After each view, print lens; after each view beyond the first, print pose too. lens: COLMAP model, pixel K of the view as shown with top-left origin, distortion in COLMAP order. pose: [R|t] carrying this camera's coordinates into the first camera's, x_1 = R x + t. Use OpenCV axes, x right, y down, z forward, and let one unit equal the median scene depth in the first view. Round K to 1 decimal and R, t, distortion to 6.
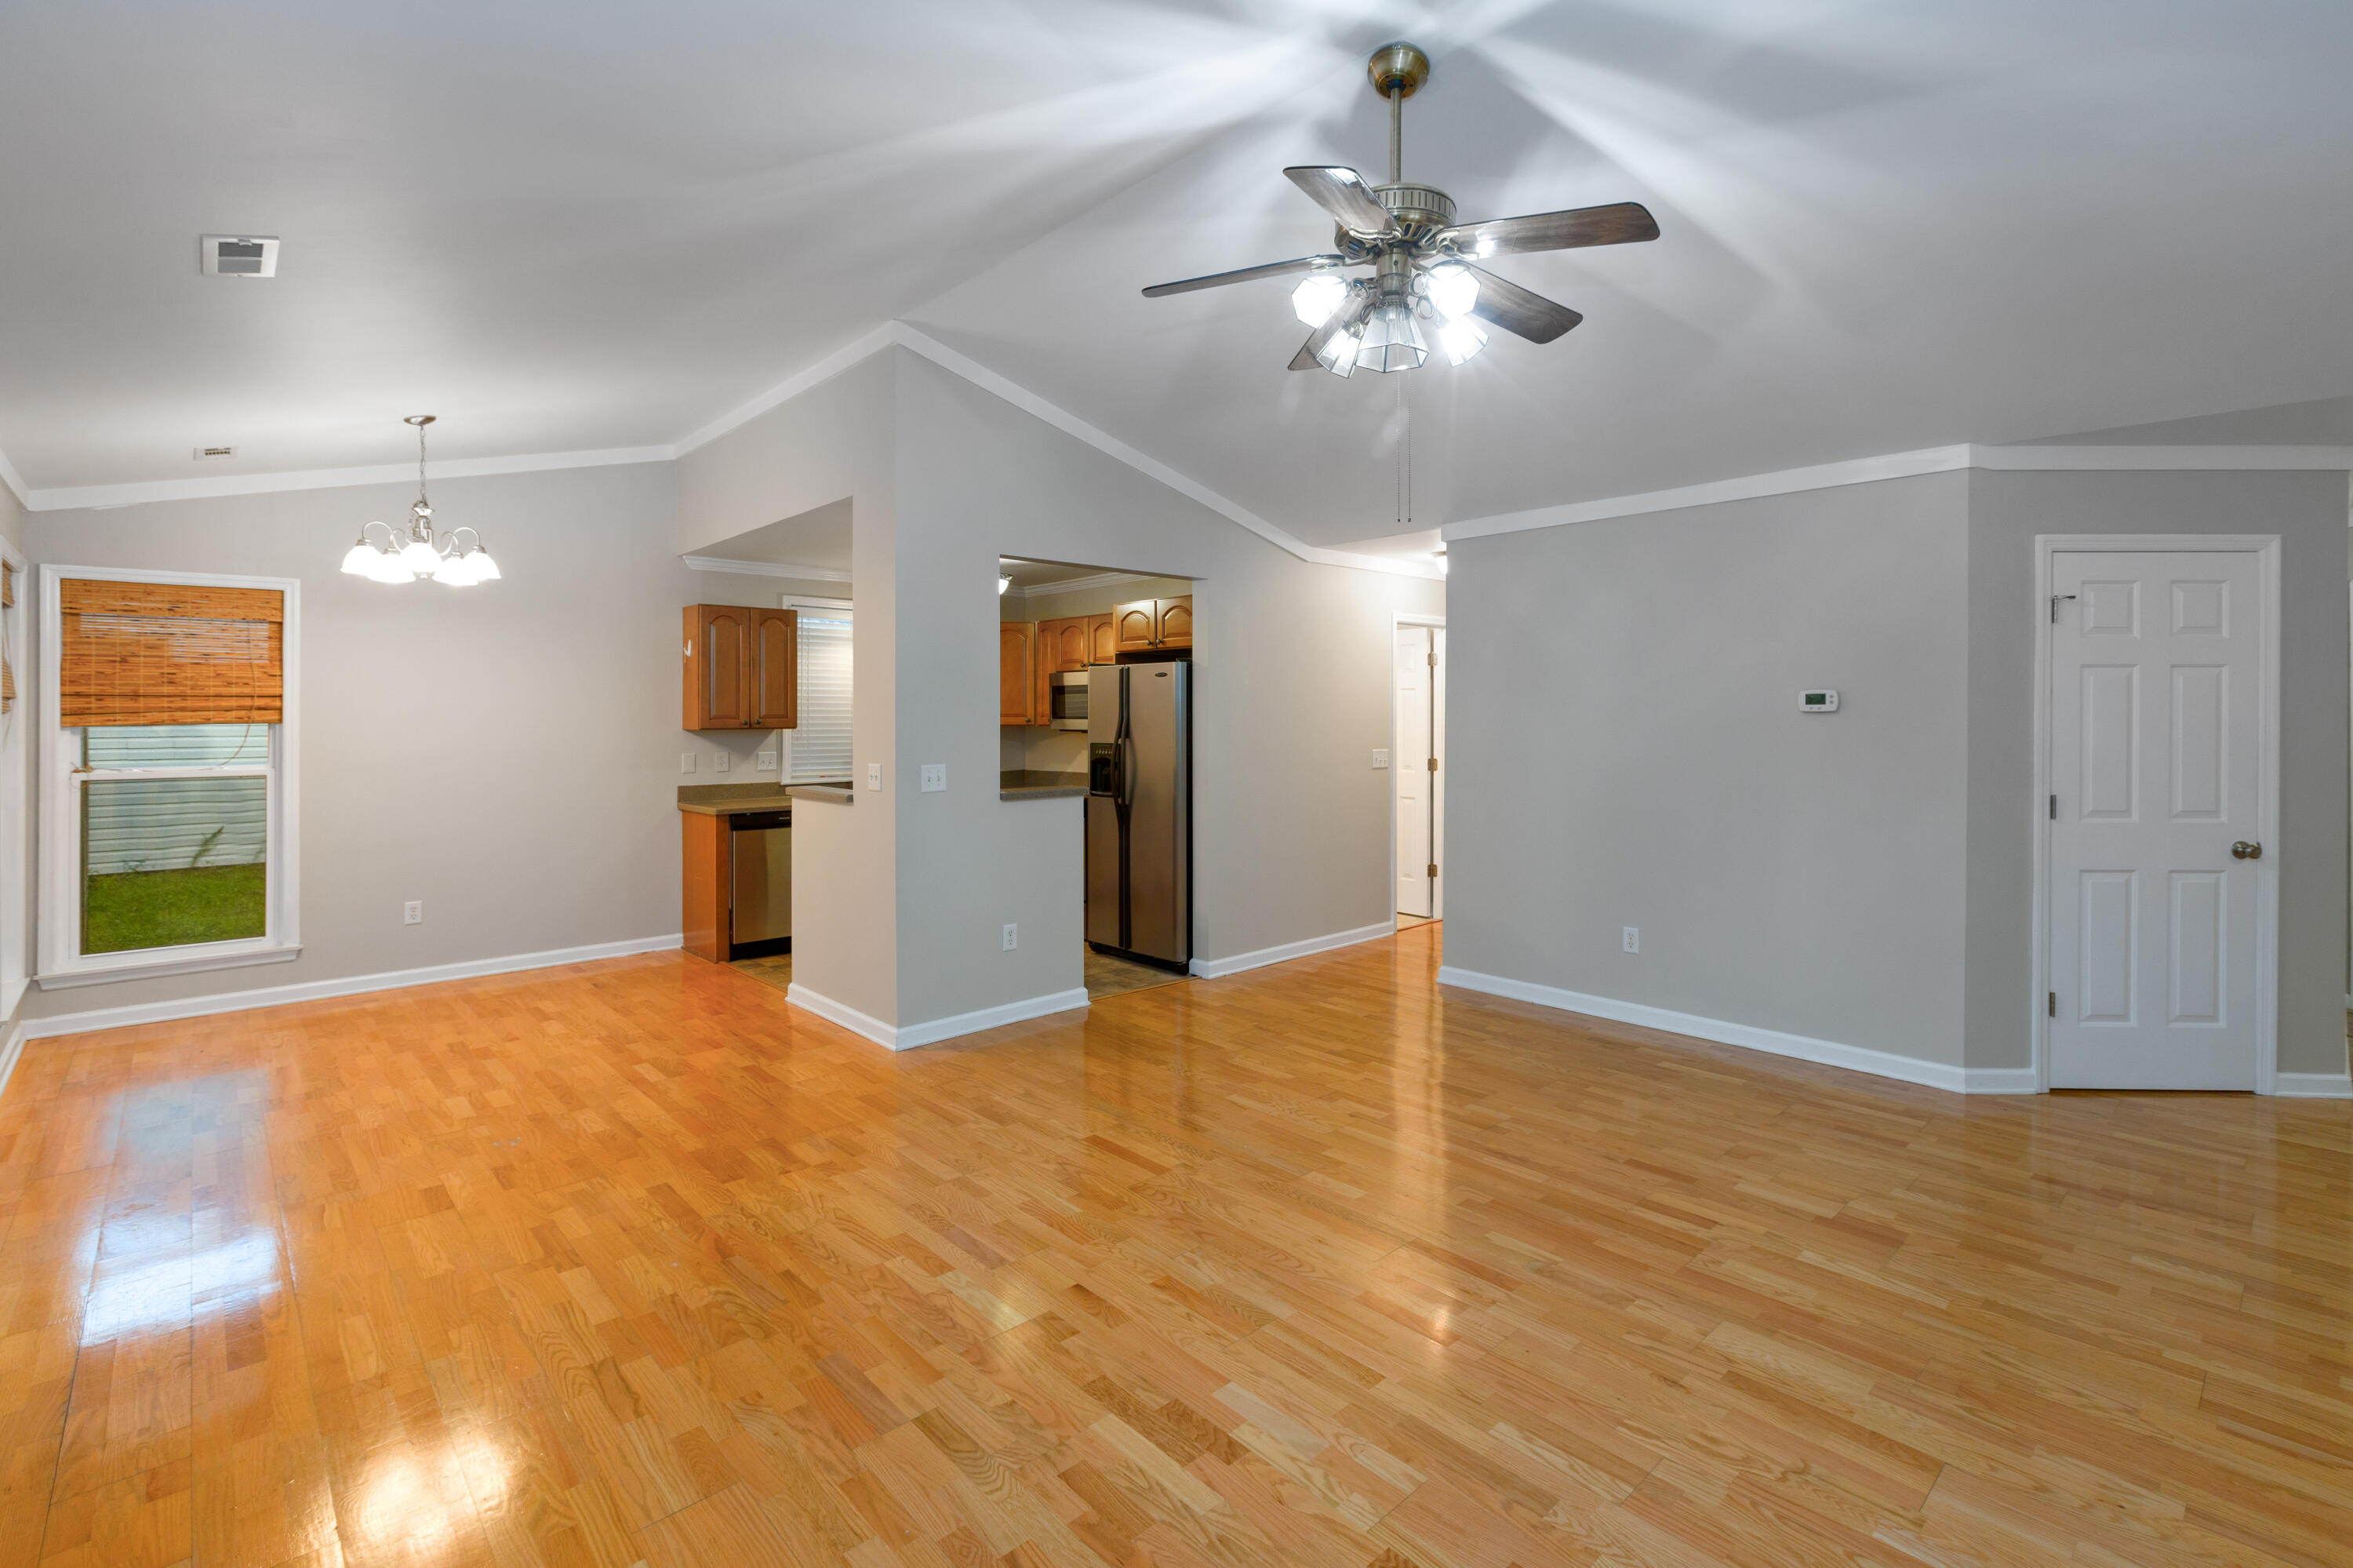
lens RADIAL K [[1066.7, 0, 1192.4], [0, 1066.7, 716.1], [0, 0, 1]] dist [-0.000914, -0.000393]
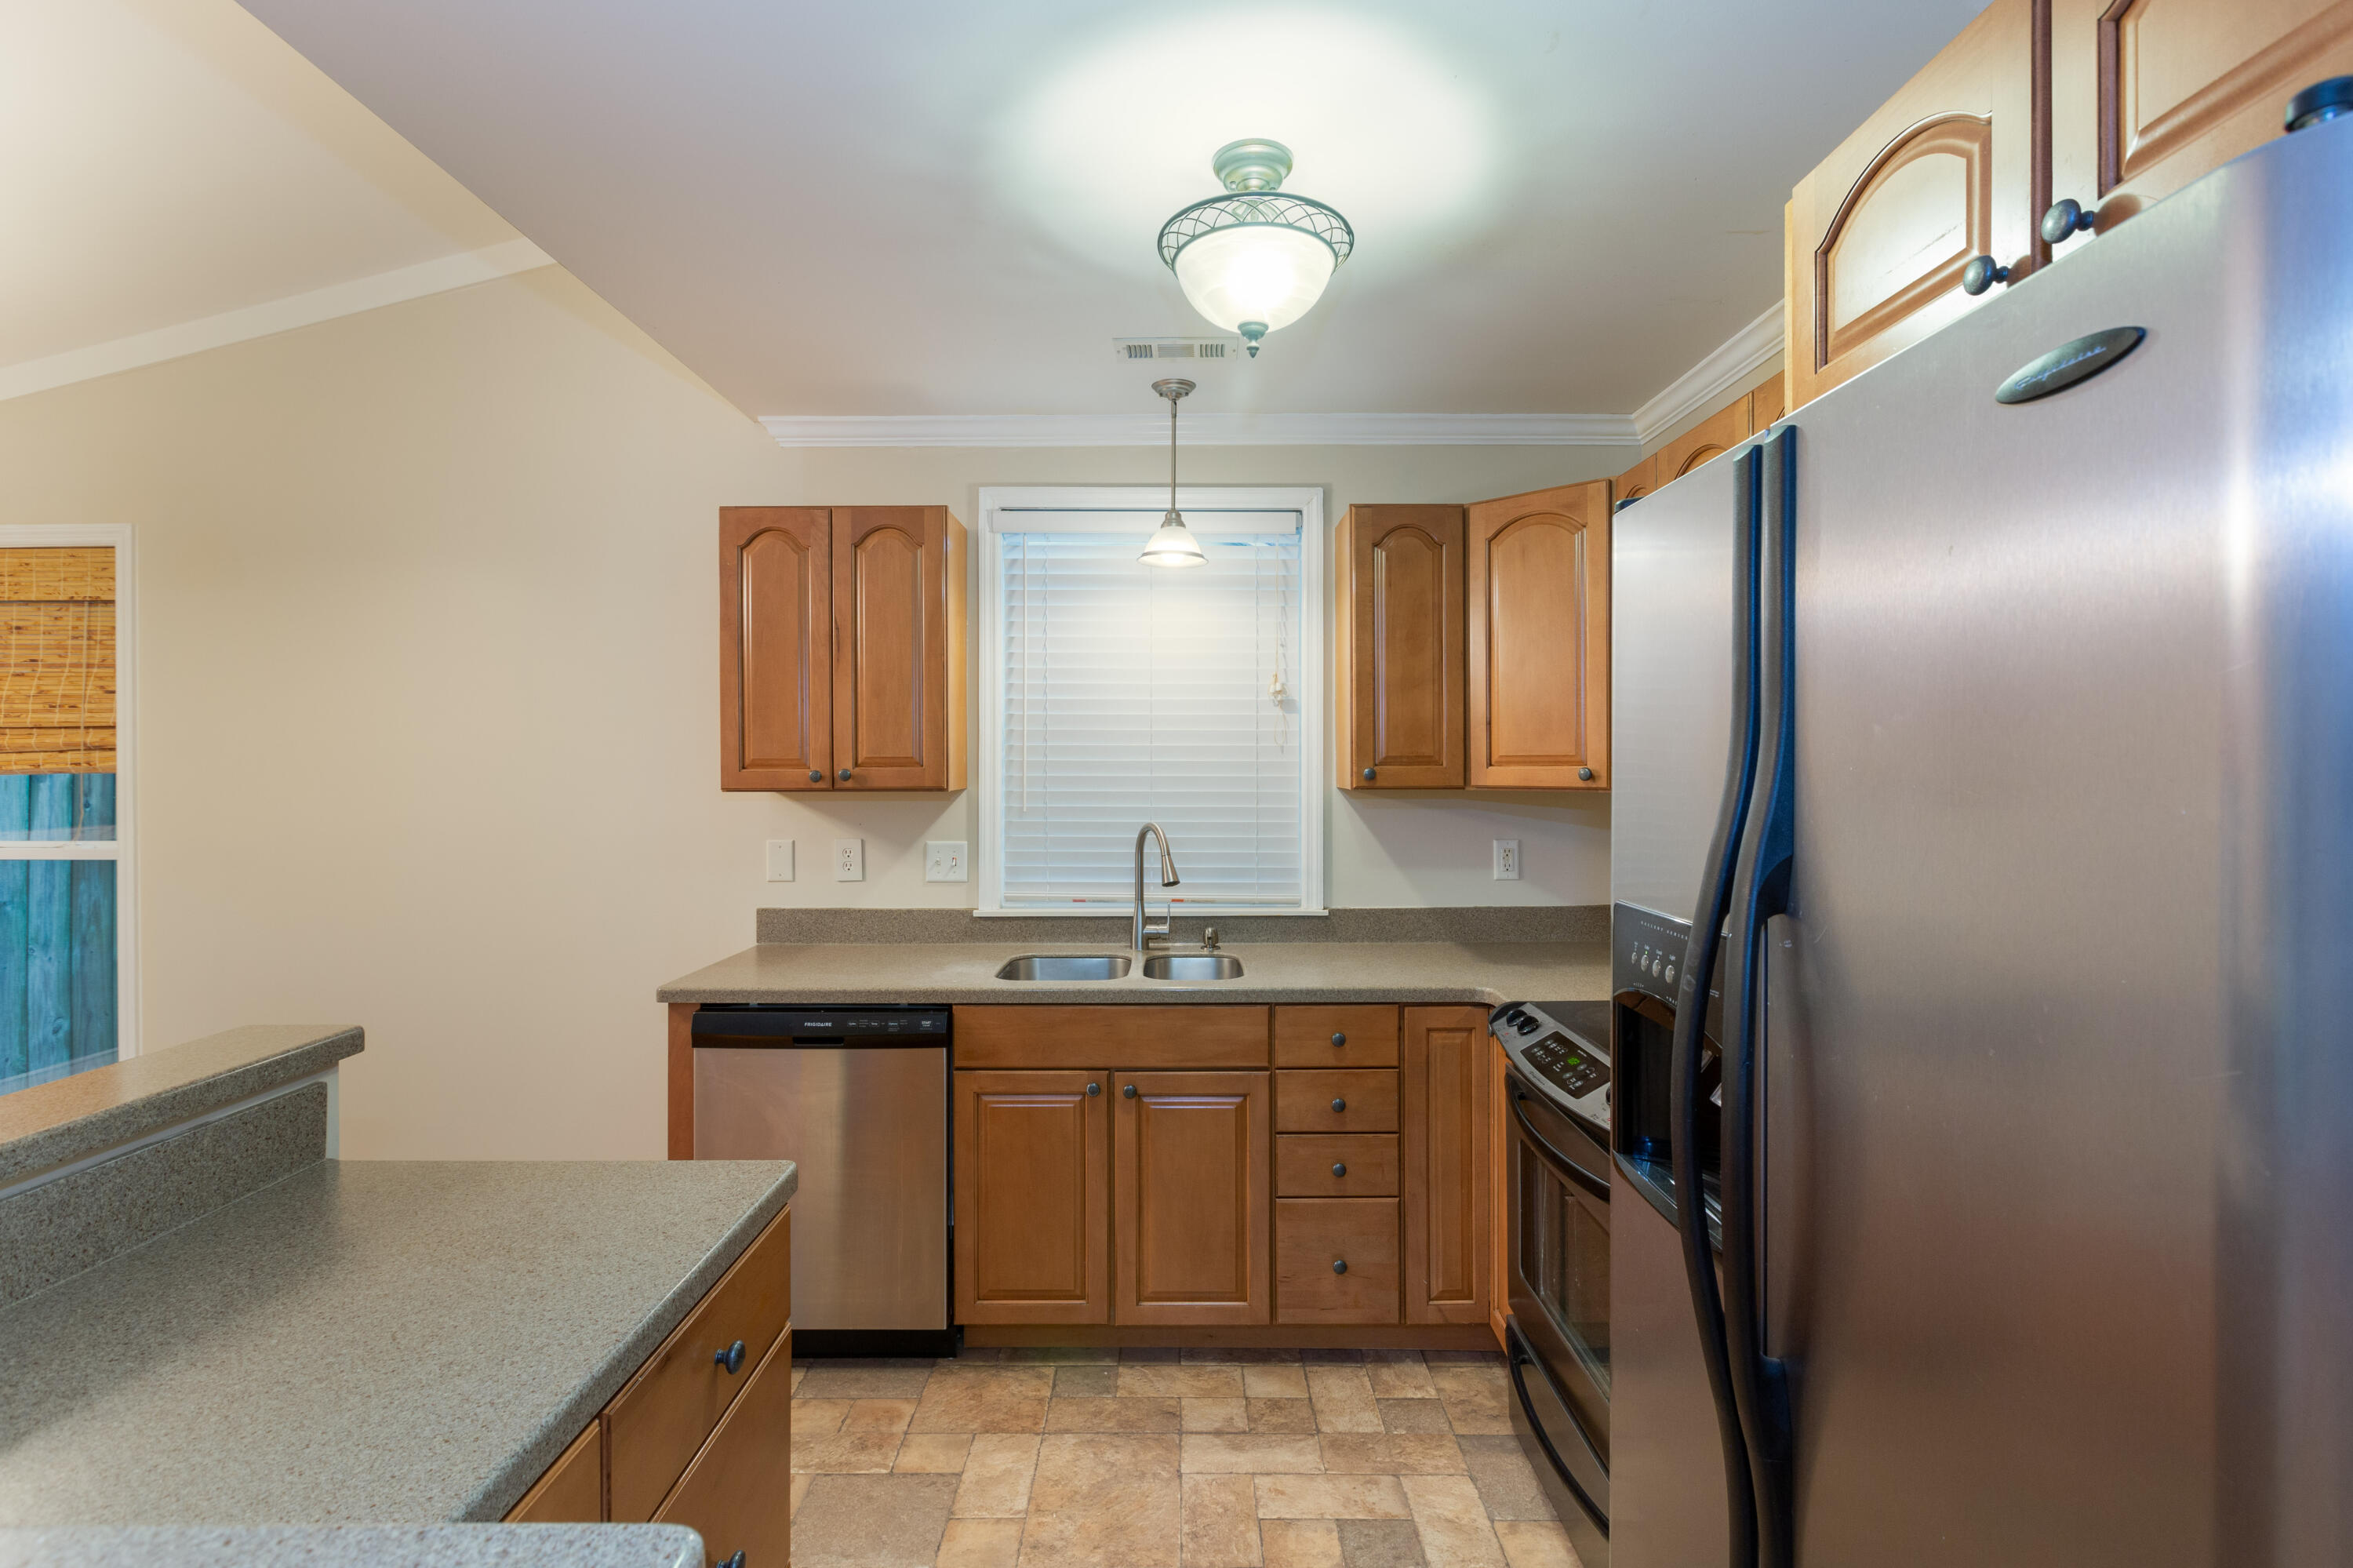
lens RADIAL K [[1084.6, 0, 1172.2], [0, 1084.6, 762.3], [0, 0, 1]] dist [0.002142, 0.000413]
pose [[0.726624, 0.002283, -0.687031, -0.029688], [0.000406, 0.999993, 0.003751, -0.001524], [0.687035, -0.003005, 0.726618, 1.255720]]
